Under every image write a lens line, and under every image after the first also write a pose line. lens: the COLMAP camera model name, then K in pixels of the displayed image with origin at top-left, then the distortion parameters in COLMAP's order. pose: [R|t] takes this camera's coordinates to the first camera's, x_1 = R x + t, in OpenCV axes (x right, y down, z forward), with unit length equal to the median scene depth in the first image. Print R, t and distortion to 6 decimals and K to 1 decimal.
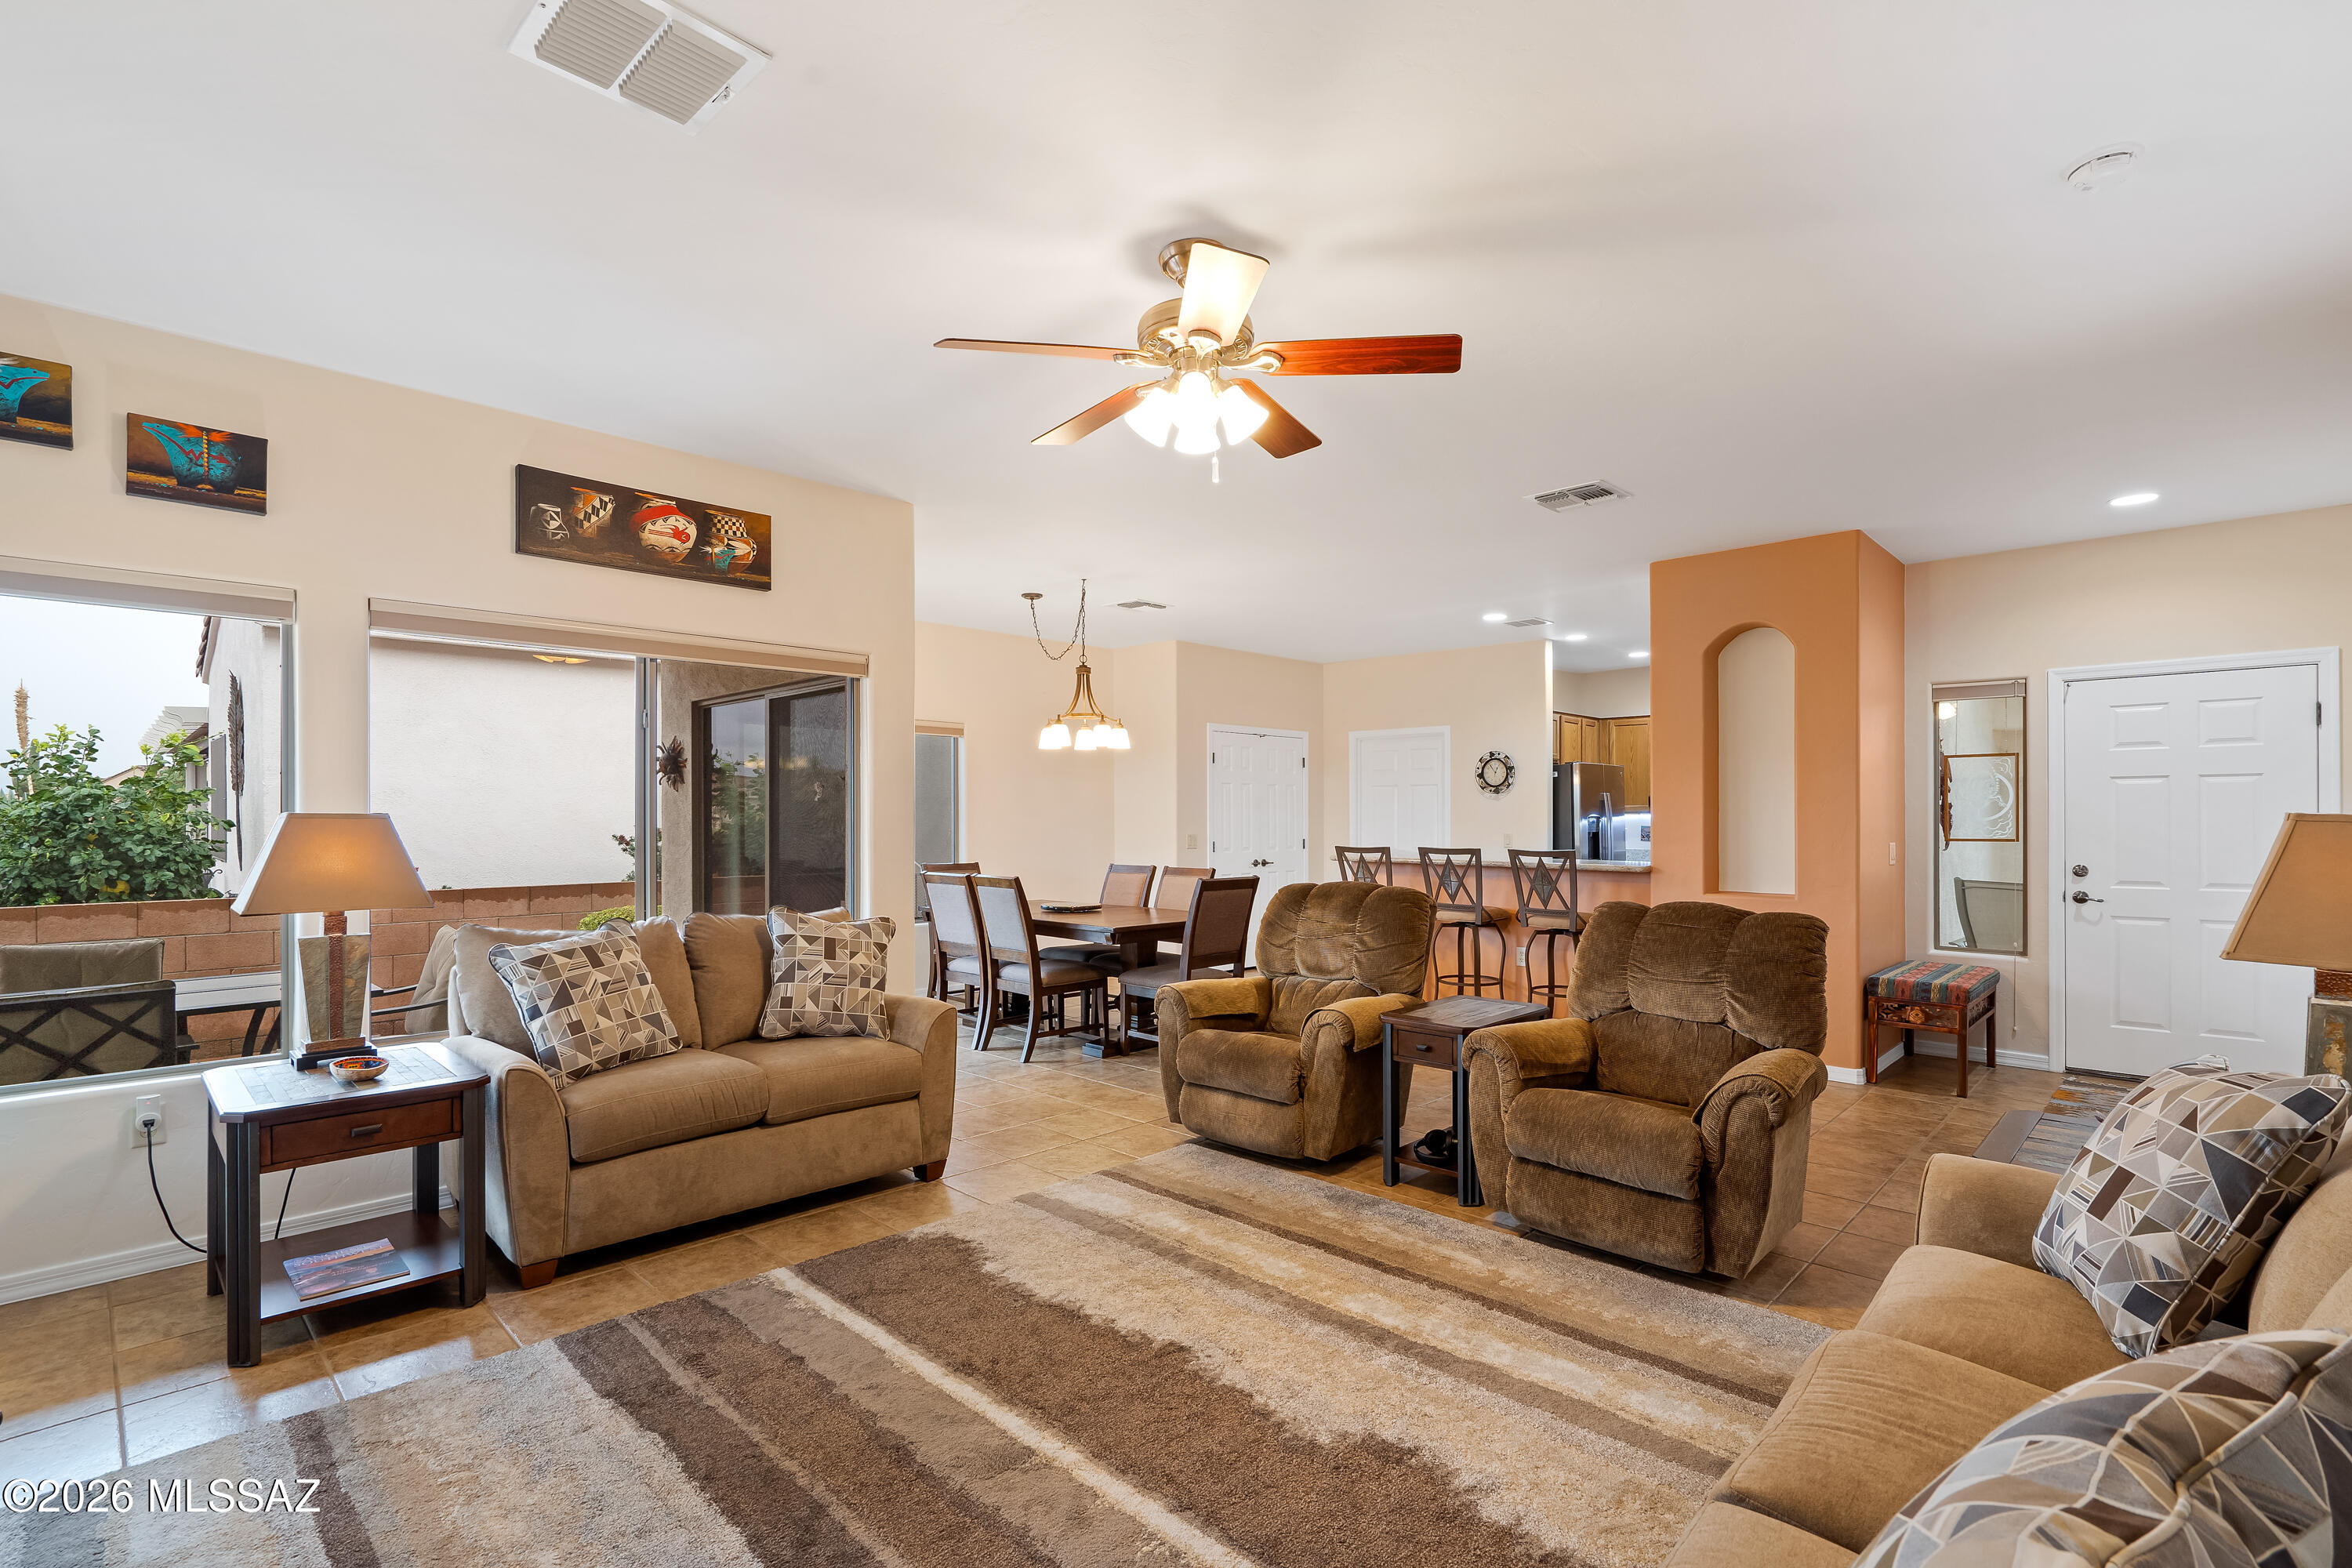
lens RADIAL K [[1071.1, 0, 1187.2], [0, 1071.1, 816.5], [0, 0, 1]] dist [0.001108, 0.000575]
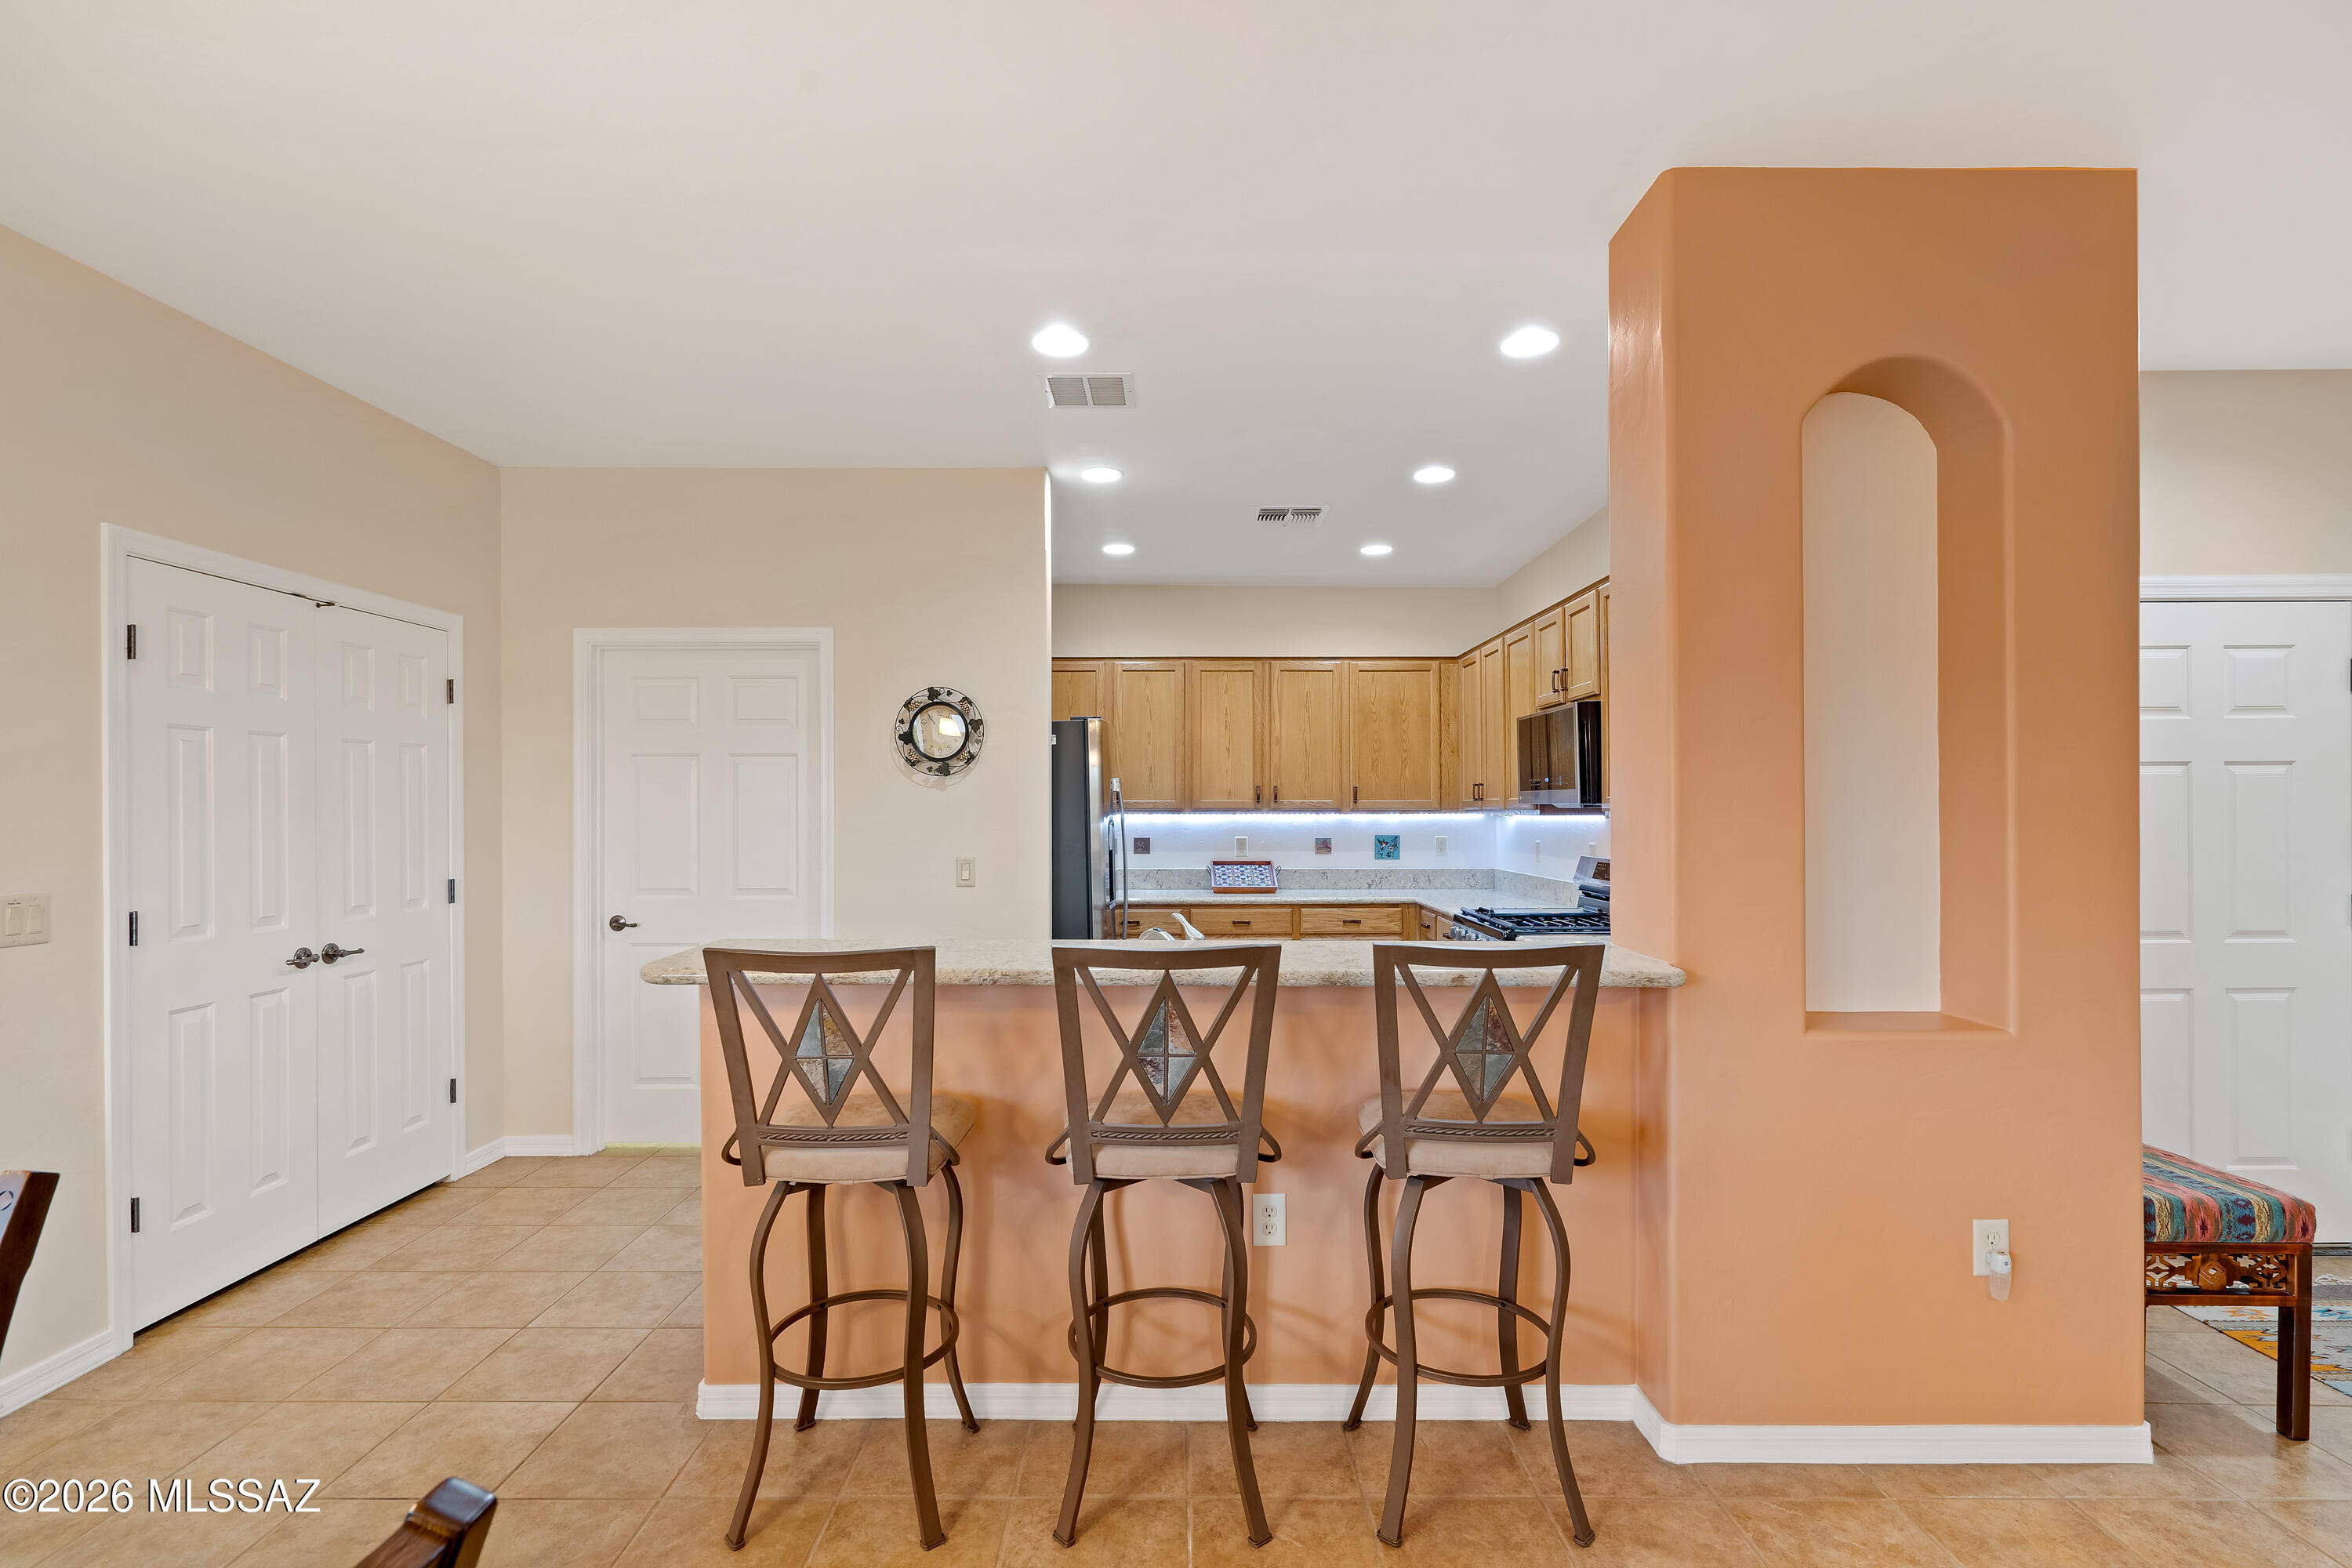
lens RADIAL K [[1088.1, 0, 1174.3], [0, 1088.1, 790.2], [0, 0, 1]] dist [-0.001316, 0.000798]
pose [[0.712781, 0.011988, 0.701284, 0.034589], [0.000876, 0.999838, -0.017982, -0.009095], [-0.701386, 0.013431, 0.712655, 0.847900]]
